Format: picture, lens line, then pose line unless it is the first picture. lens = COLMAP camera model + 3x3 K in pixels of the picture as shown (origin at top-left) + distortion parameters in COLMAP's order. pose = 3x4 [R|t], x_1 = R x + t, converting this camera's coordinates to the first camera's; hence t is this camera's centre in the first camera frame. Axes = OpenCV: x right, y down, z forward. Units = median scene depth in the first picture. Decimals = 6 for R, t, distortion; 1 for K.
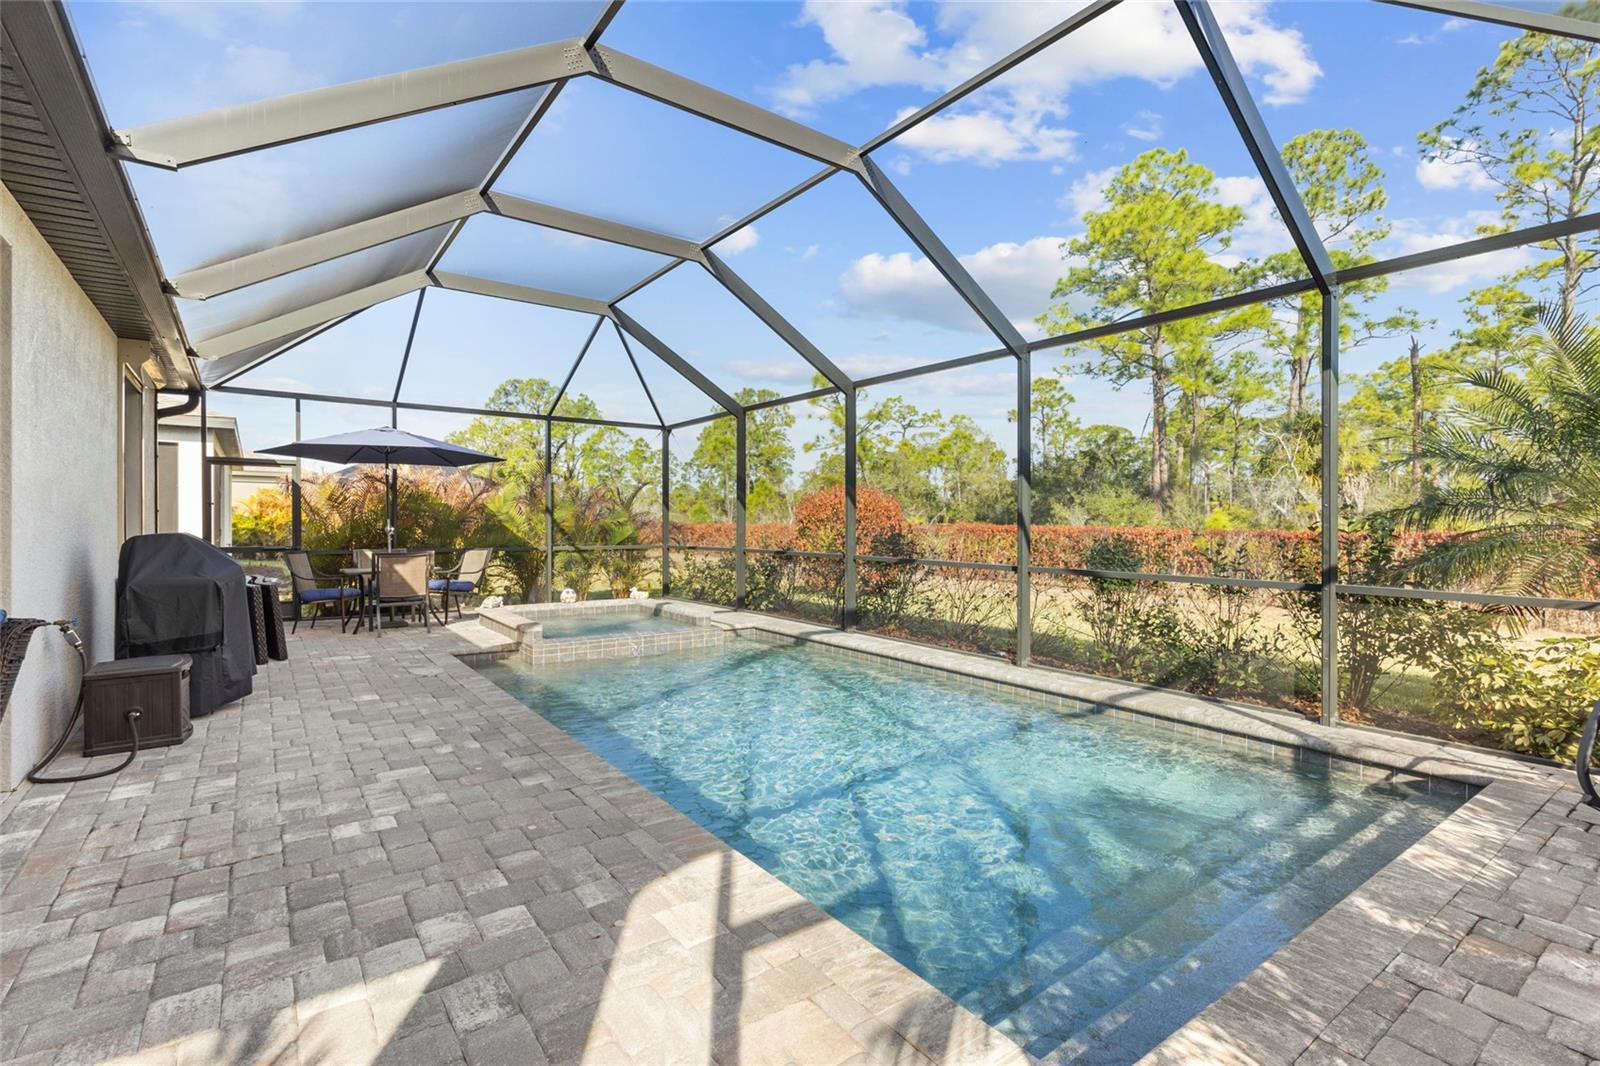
lens RADIAL K [[722.9, 0, 798.3], [0, 722.9, 529.7], [0, 0, 1]] dist [0.002943, 0.000793]
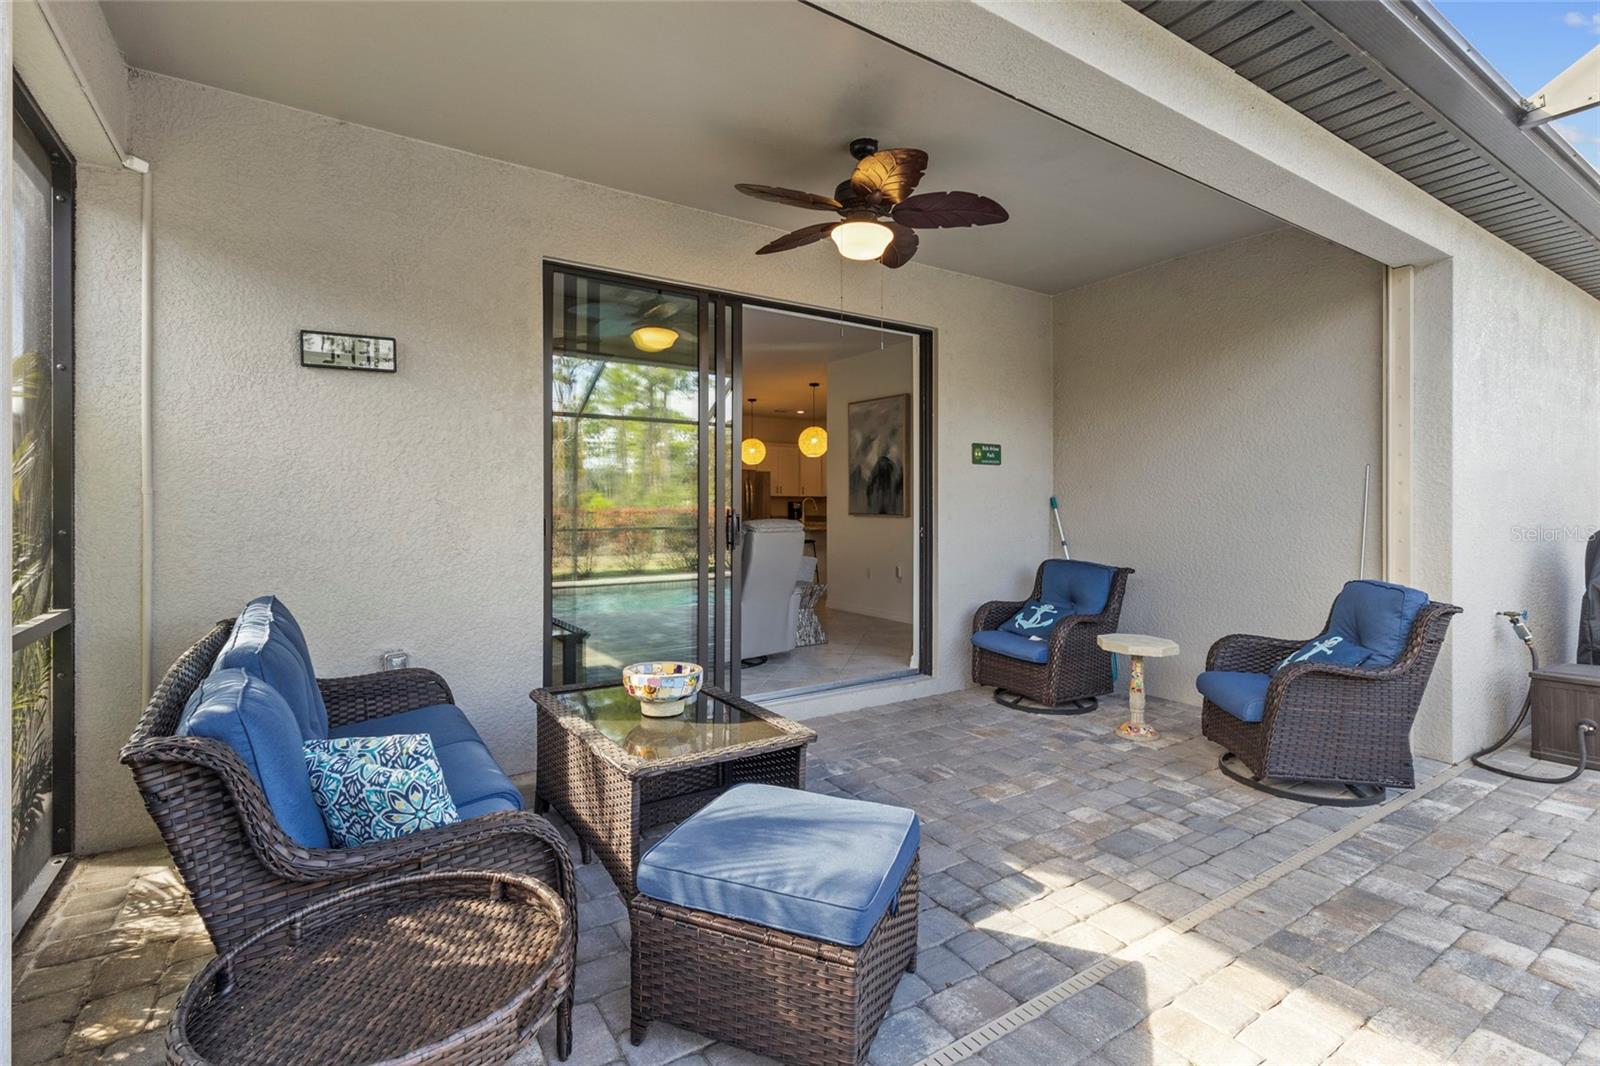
lens RADIAL K [[747.2, 0, 803.5], [0, 747.2, 510.0], [0, 0, 1]] dist [0.000260, 0.000232]
pose [[-0.033580, -0.006293, -0.999416, 0.057914], [-0.009464, 0.999937, -0.005979, 0.000930], [0.999391, 0.009258, -0.033638, 0.092681]]
